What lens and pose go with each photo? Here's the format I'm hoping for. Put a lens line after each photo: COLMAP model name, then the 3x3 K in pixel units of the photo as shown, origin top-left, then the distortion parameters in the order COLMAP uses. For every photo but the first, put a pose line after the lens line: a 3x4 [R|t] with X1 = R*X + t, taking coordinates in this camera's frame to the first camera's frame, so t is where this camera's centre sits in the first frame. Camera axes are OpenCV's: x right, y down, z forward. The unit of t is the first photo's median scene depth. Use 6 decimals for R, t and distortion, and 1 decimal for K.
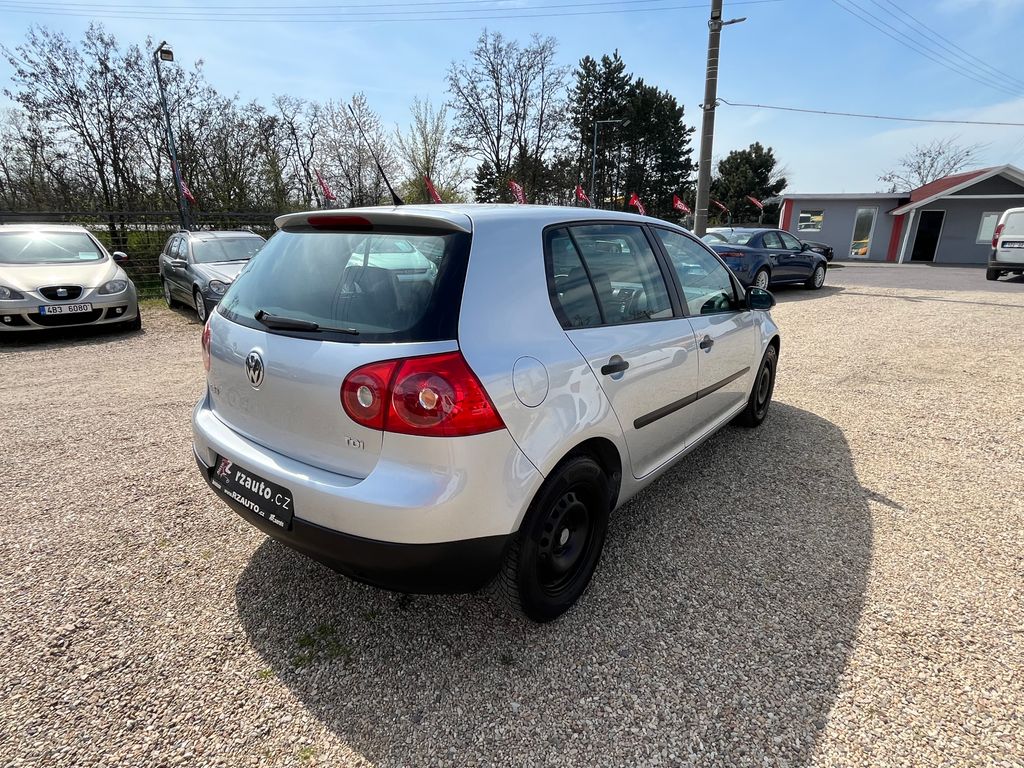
lens RADIAL K [[544.5, 0, 506.9], [0, 544.5, 385.9], [0, 0, 1]] dist [-0.002608, -0.000617]
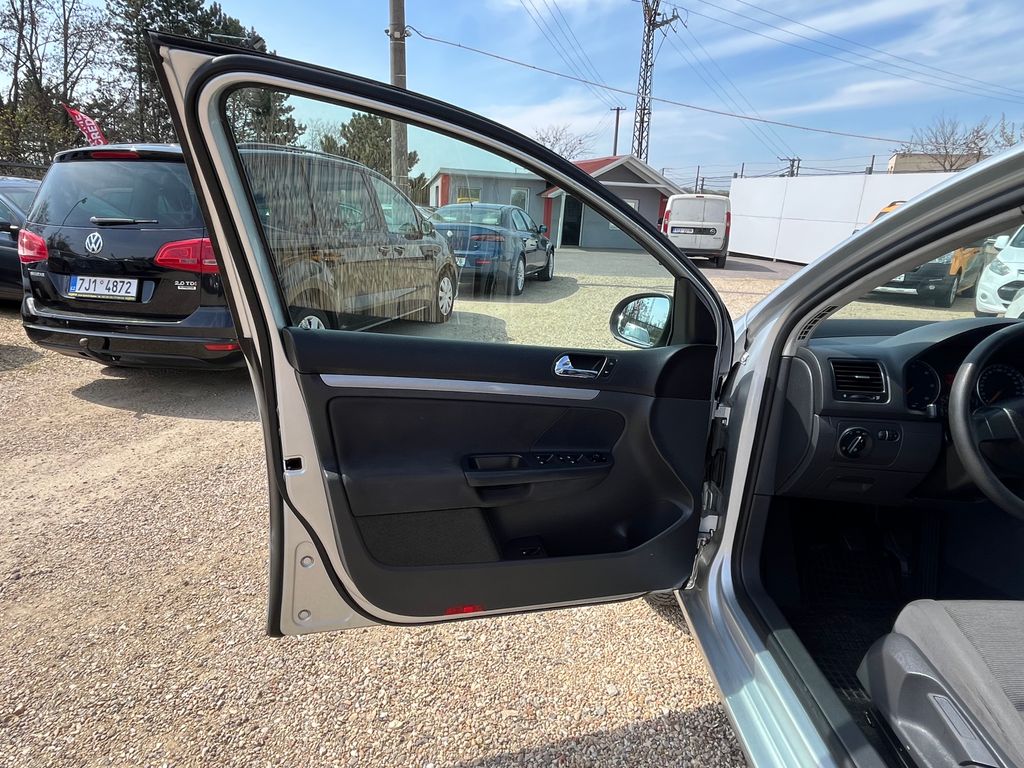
lens RADIAL K [[624.5, 0, 503.1], [0, 624.5, 385.5], [0, 0, 1]] dist [-0.003141, -0.000975]
pose [[0.791958, -0.130848, 0.596391, -0.045750], [0.131571, 0.990392, 0.042577, -0.036375], [-0.596232, 0.044748, 0.801564, 0.151648]]
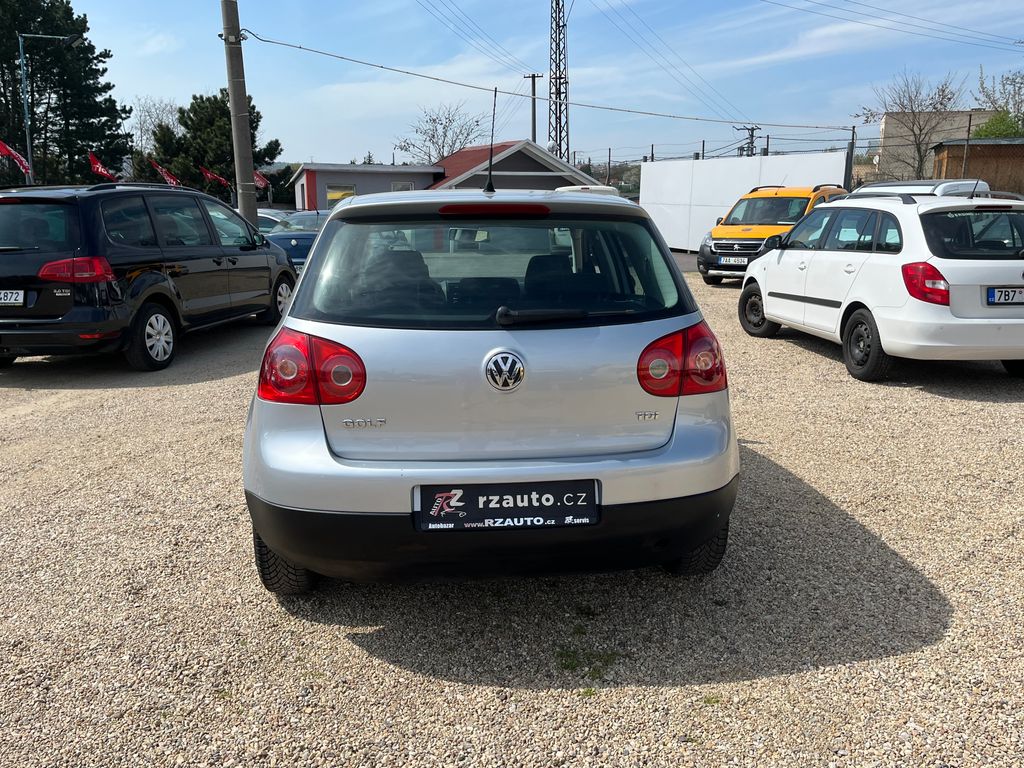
lens RADIAL K [[861.9, 0, 520.9], [0, 861.9, 388.0], [0, 0, 1]] dist [0.053977, -0.063752]
pose [[0.717288, -0.145893, 0.681332, -0.111134], [0.198512, 0.980098, 0.000880, 0.000068], [-0.667901, 0.134622, 0.731974, -0.005089]]
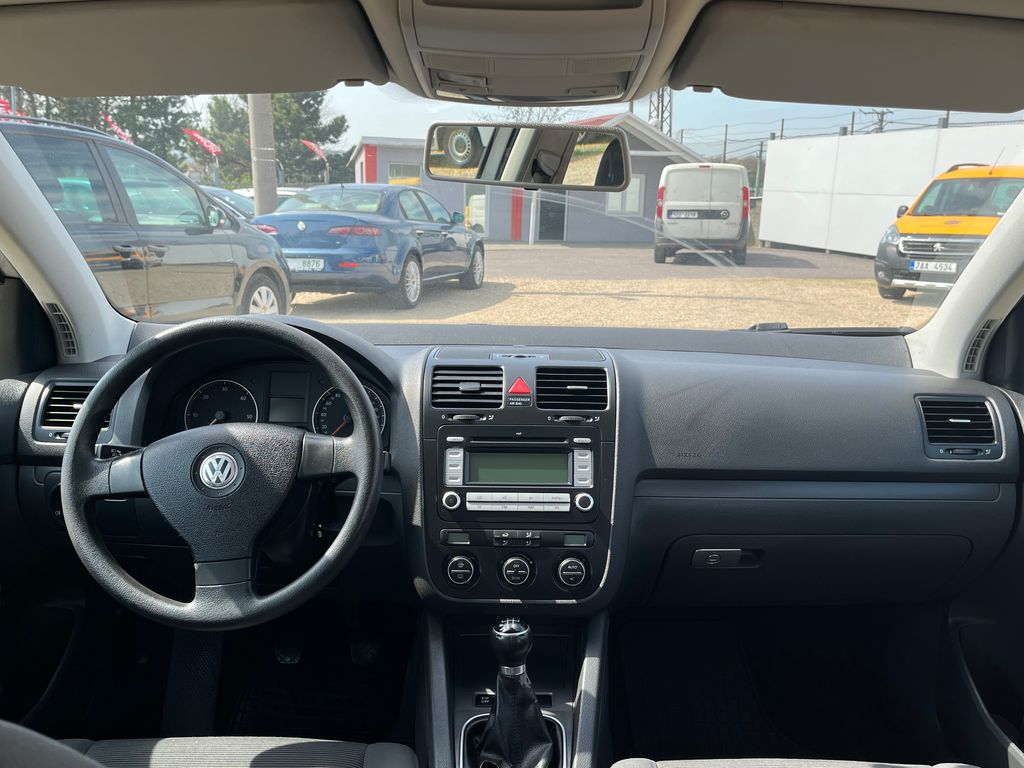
lens RADIAL K [[878.4, 0, 514.2], [0, 878.4, 388.2], [0, 0, 1]] dist [0.050210, -0.054081]
pose [[0.786051, -0.118662, 0.606665, 0.000502], [0.159161, 0.987165, -0.013138, -0.026901], [-0.597320, 0.106884, 0.794849, 0.119205]]
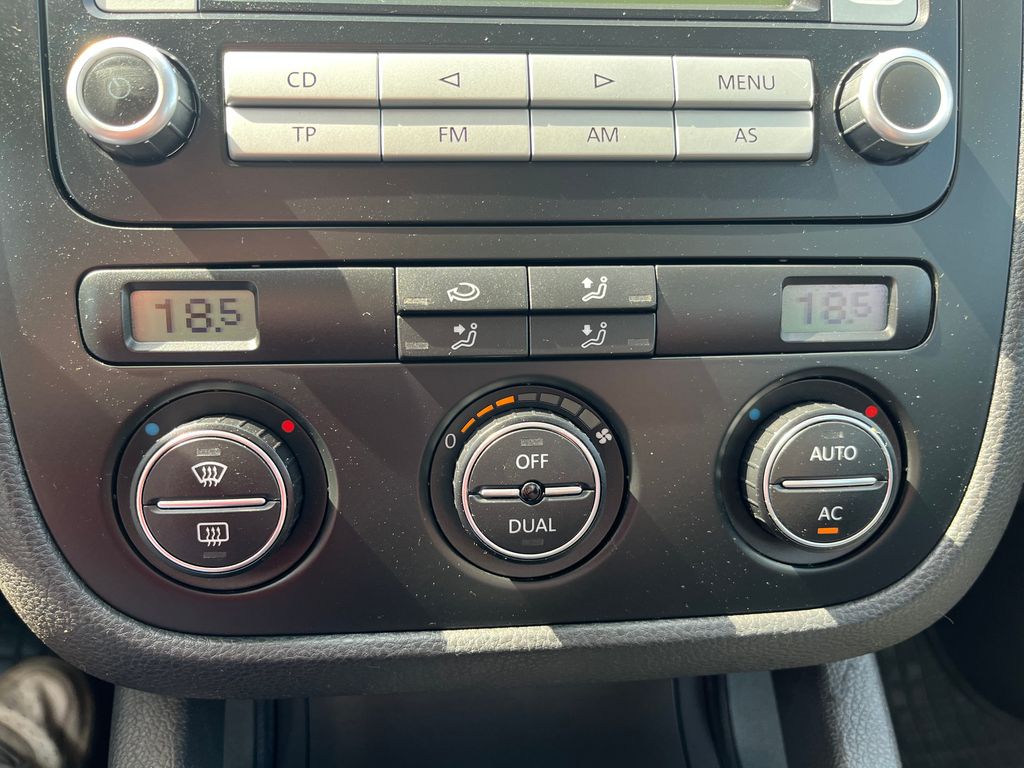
lens RADIAL K [[794.8, 0, 508.6], [0, 794.8, 394.1], [0, 0, 1]] dist [0.006210, -0.008419]
pose [[0.716940, -0.265413, 0.644634, 0.024218], [0.178792, 0.963766, 0.197962, -0.019968], [-0.673818, -0.026672, 0.738416, 0.153711]]
